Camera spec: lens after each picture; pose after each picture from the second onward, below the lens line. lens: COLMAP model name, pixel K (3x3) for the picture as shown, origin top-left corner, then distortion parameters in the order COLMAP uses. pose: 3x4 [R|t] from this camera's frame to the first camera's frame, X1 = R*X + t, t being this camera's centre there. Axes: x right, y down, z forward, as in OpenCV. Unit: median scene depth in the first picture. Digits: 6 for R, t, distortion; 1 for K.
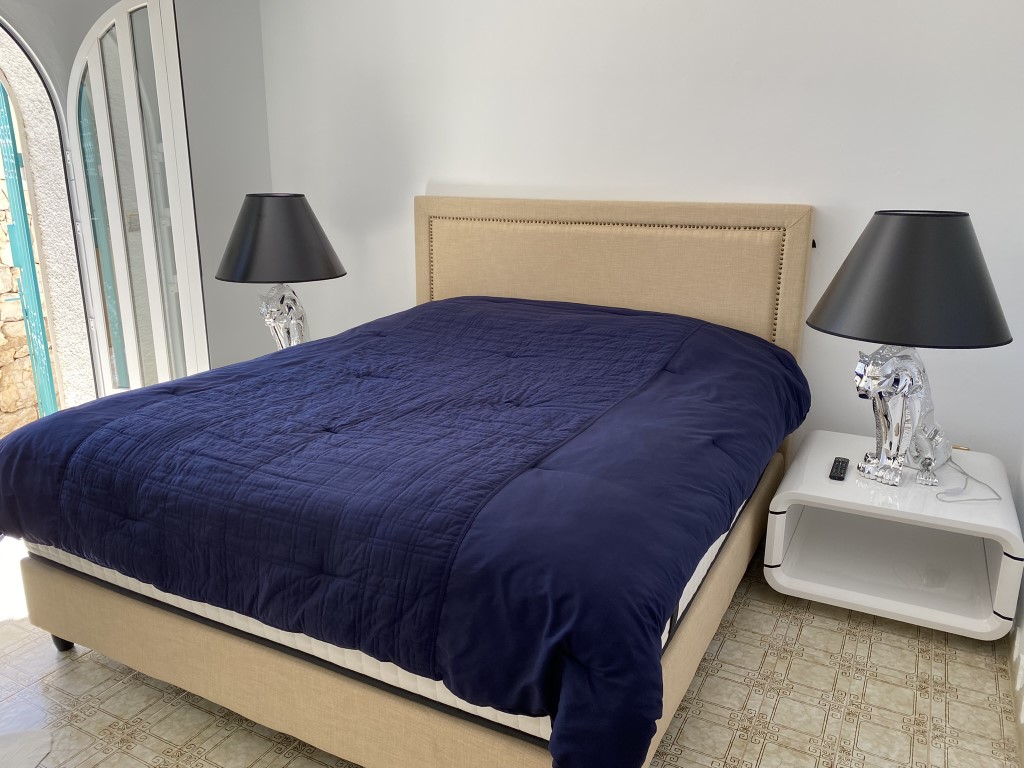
lens RADIAL K [[781.2, 0, 511.2], [0, 781.2, 387.4], [0, 0, 1]] dist [0.005930, -0.003579]
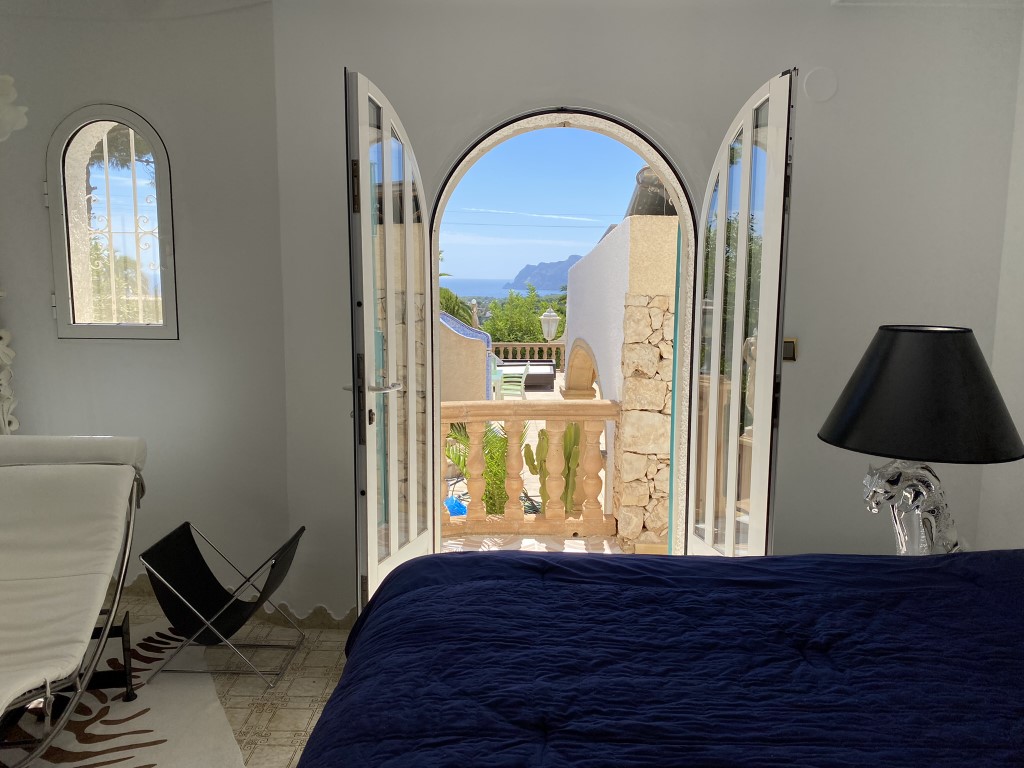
lens RADIAL K [[781.2, 0, 511.2], [0, 781.2, 387.4], [0, 0, 1]] dist [0.005930, -0.003579]
pose [[0.471499, 0.115347, -0.874290, 0.193826], [-0.244785, 0.969569, -0.004094, -0.153185], [0.847212, 0.215943, 0.485386, 0.543975]]
